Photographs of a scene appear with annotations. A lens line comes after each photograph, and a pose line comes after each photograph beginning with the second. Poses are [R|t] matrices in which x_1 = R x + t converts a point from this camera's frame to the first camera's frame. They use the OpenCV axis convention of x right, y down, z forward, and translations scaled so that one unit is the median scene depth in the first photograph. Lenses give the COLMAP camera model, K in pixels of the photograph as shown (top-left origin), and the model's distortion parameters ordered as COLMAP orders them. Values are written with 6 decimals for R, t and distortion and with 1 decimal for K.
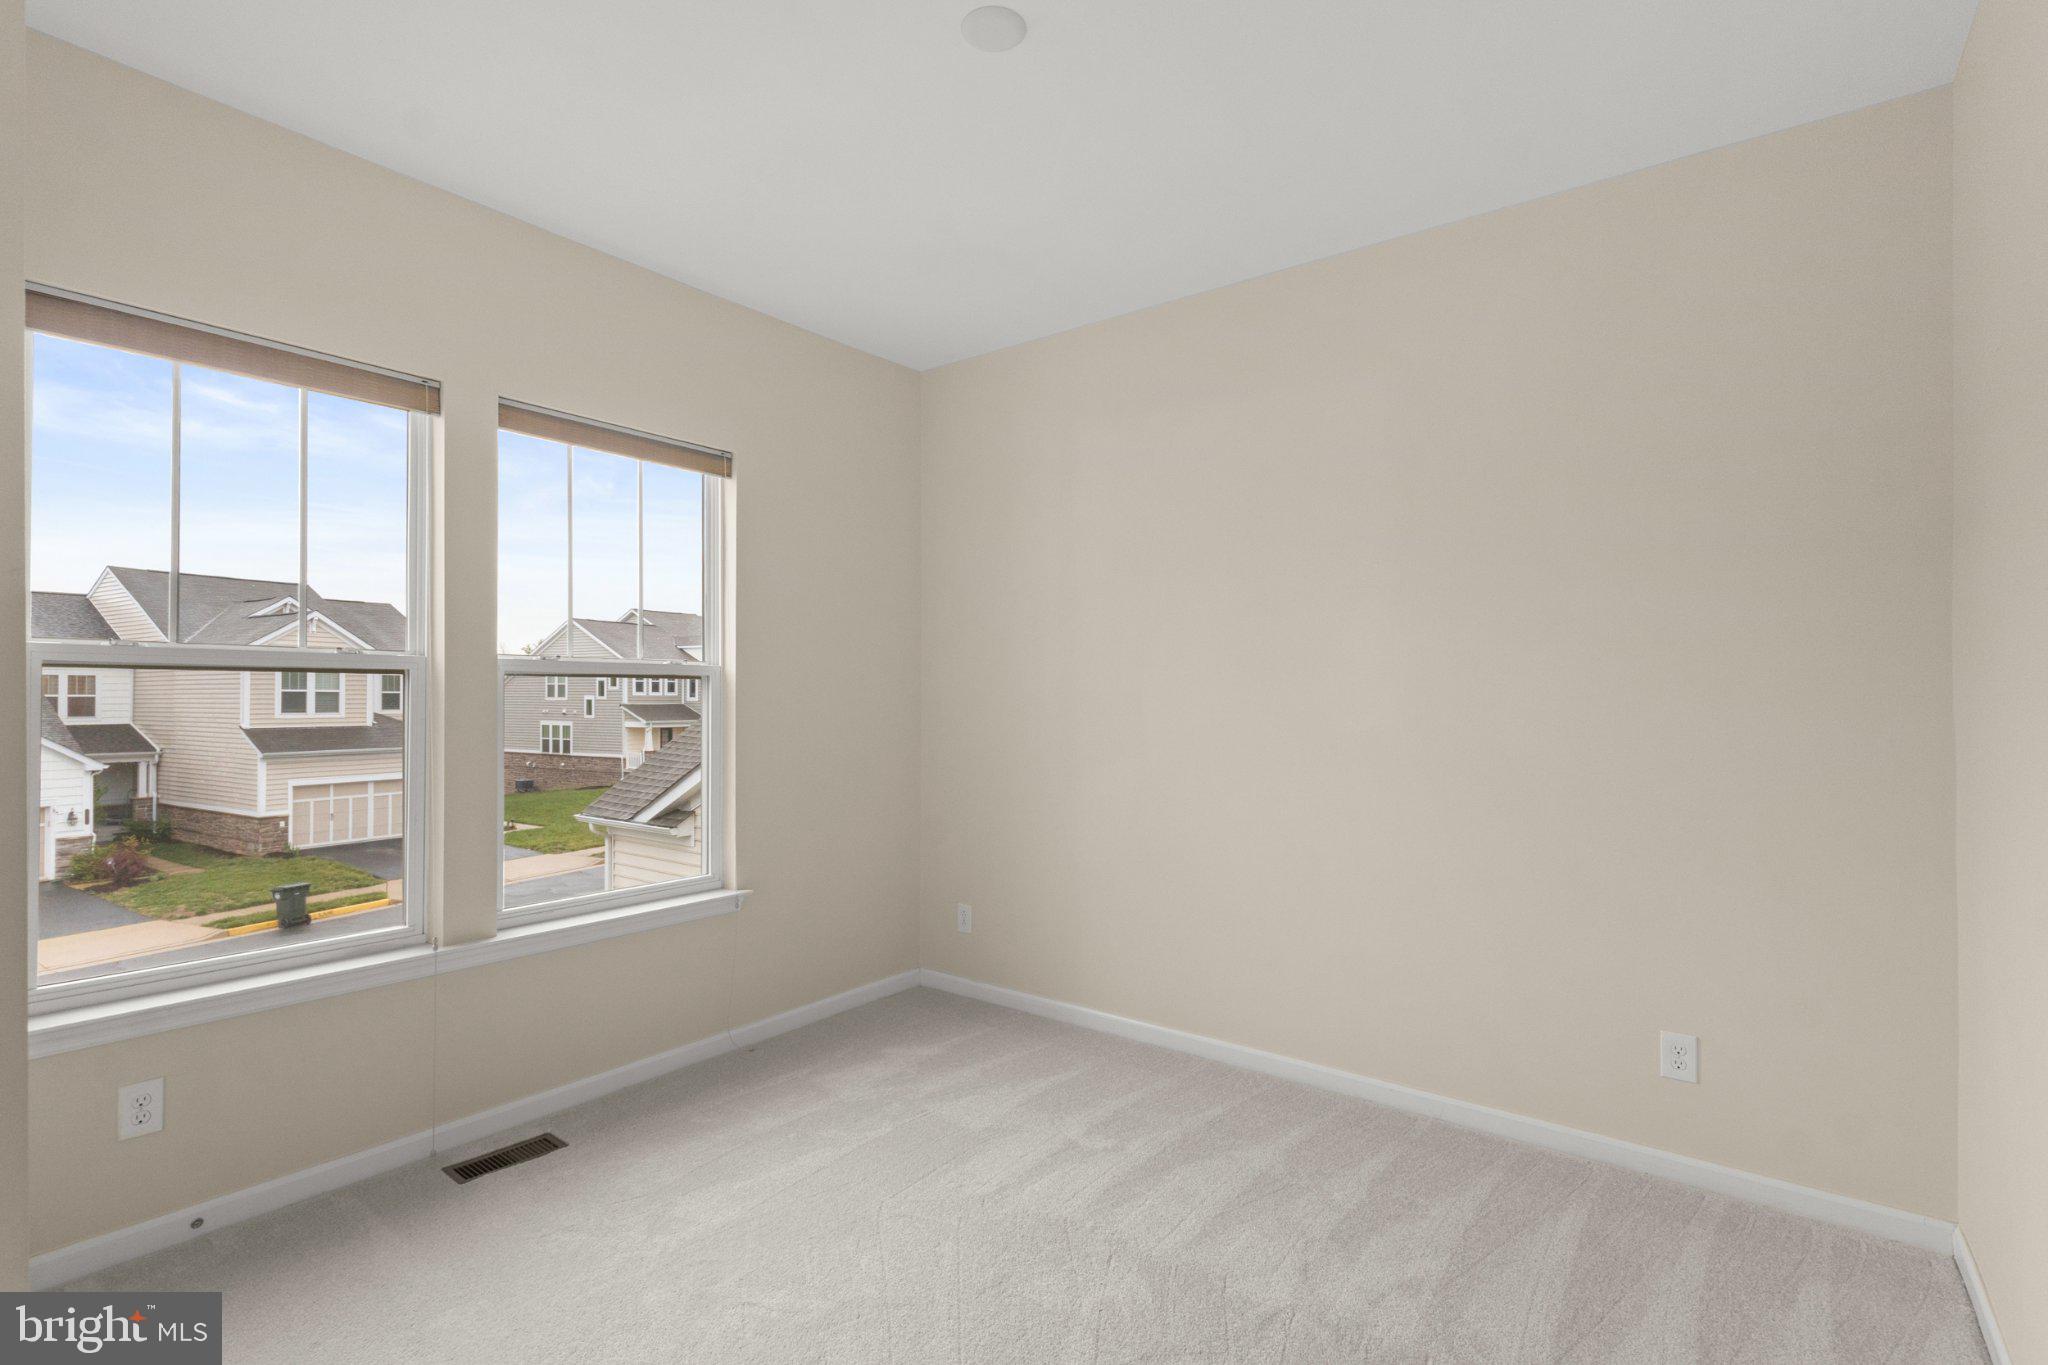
lens RADIAL K [[965.9, 0, 1022.1], [0, 965.9, 672.7], [0, 0, 1]] dist [0.003513, -0.000097]
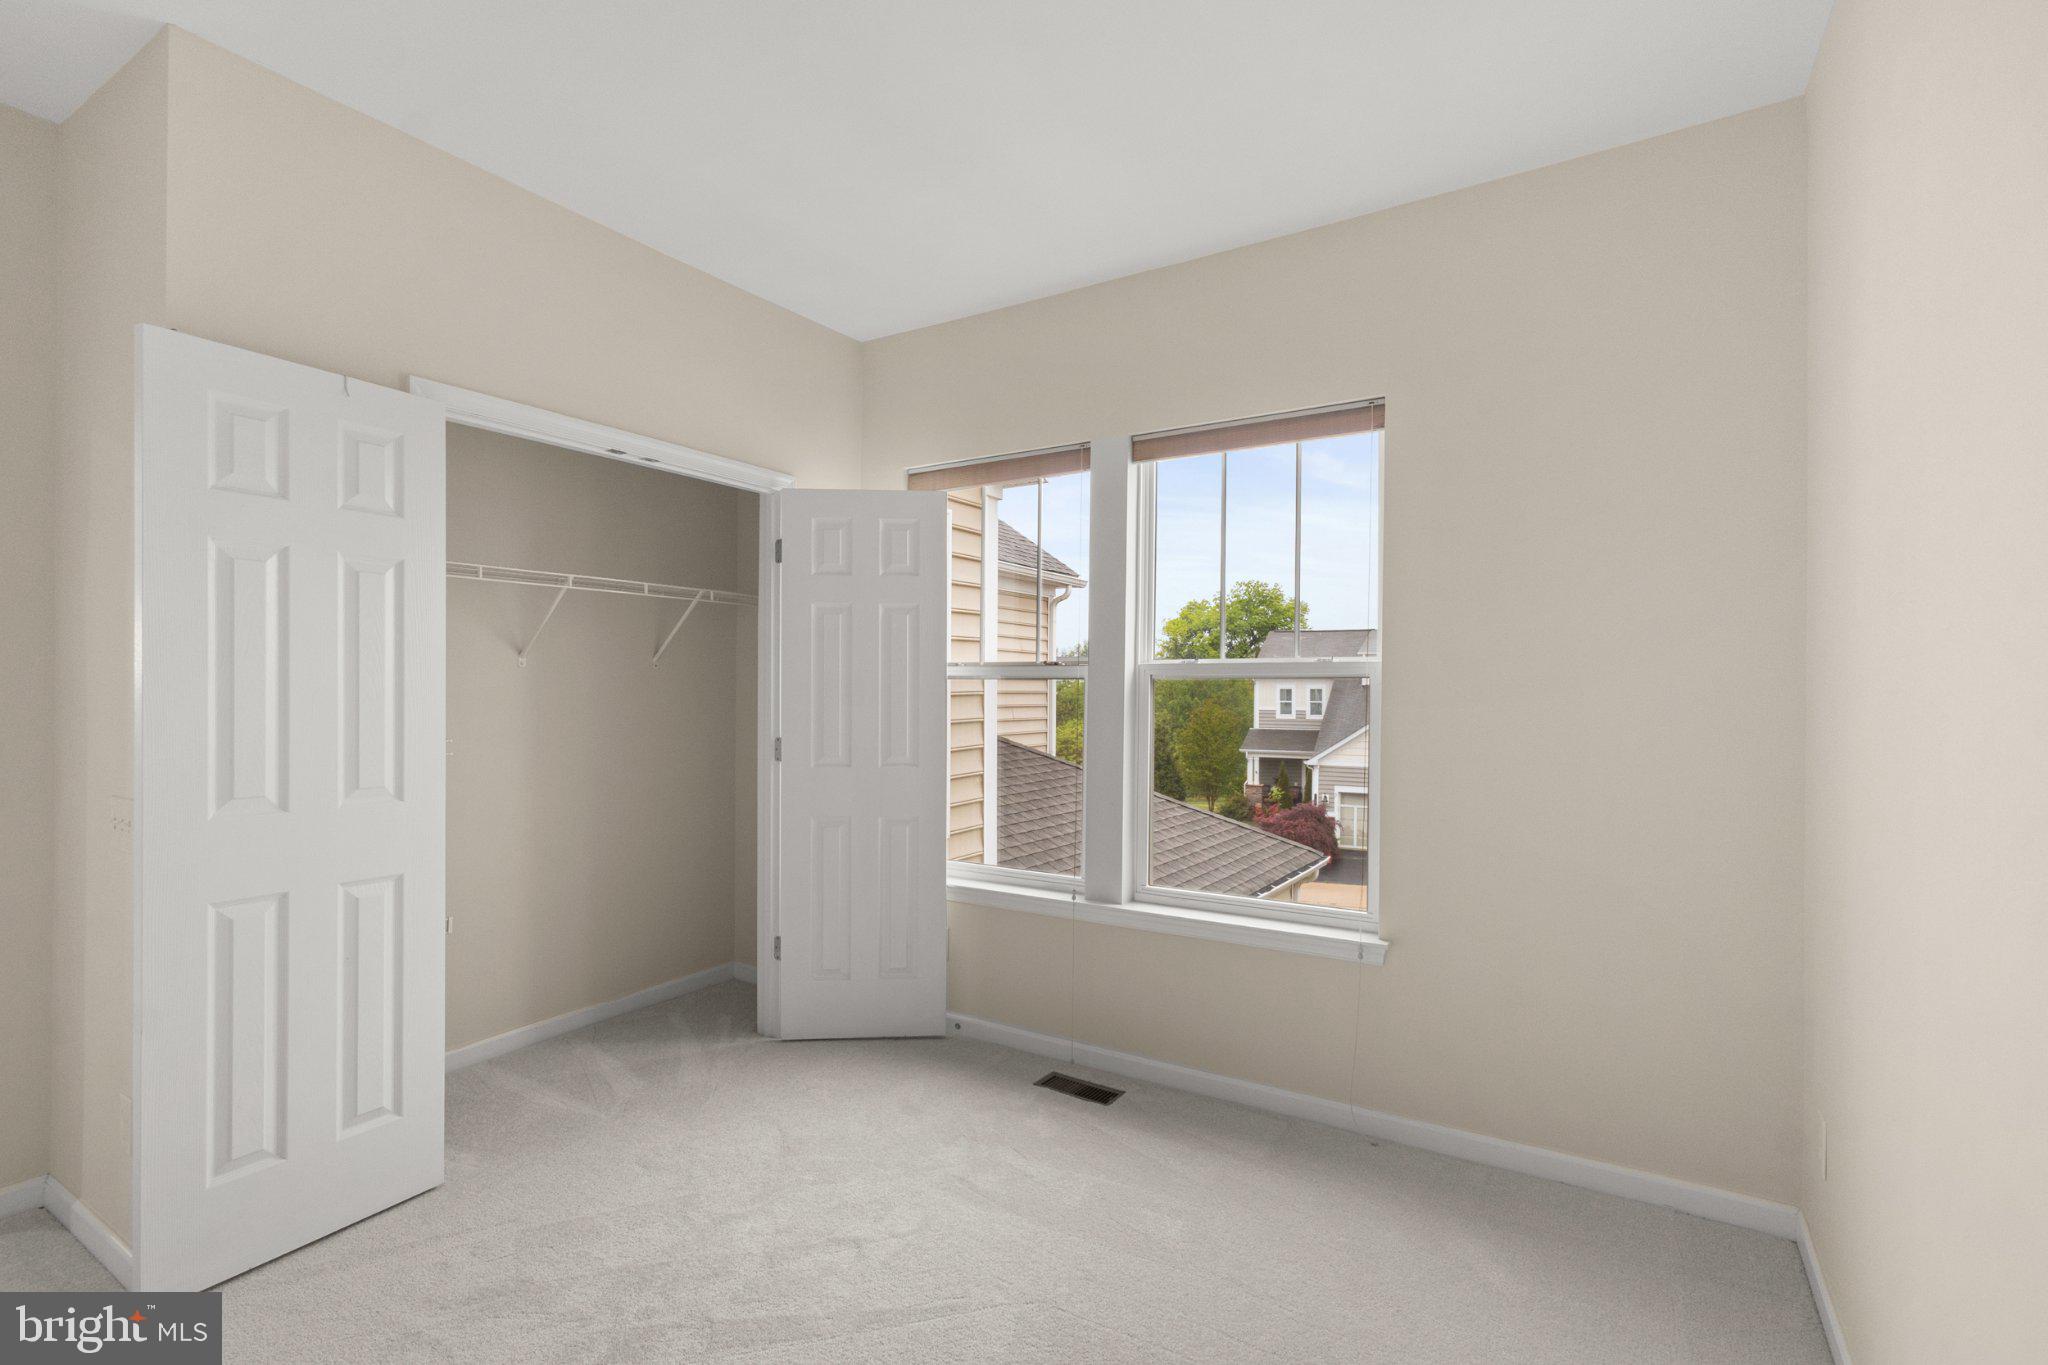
lens RADIAL K [[952.8, 0, 1024.0], [0, 952.8, 682.5], [0, 0, 1]] dist [0.001555, 0.000357]
pose [[0.079409, -0.013814, -0.996746, 0.496701], [0.018649, 0.999750, -0.012370, 0.015543], [0.996668, -0.017606, 0.079646, 0.675203]]
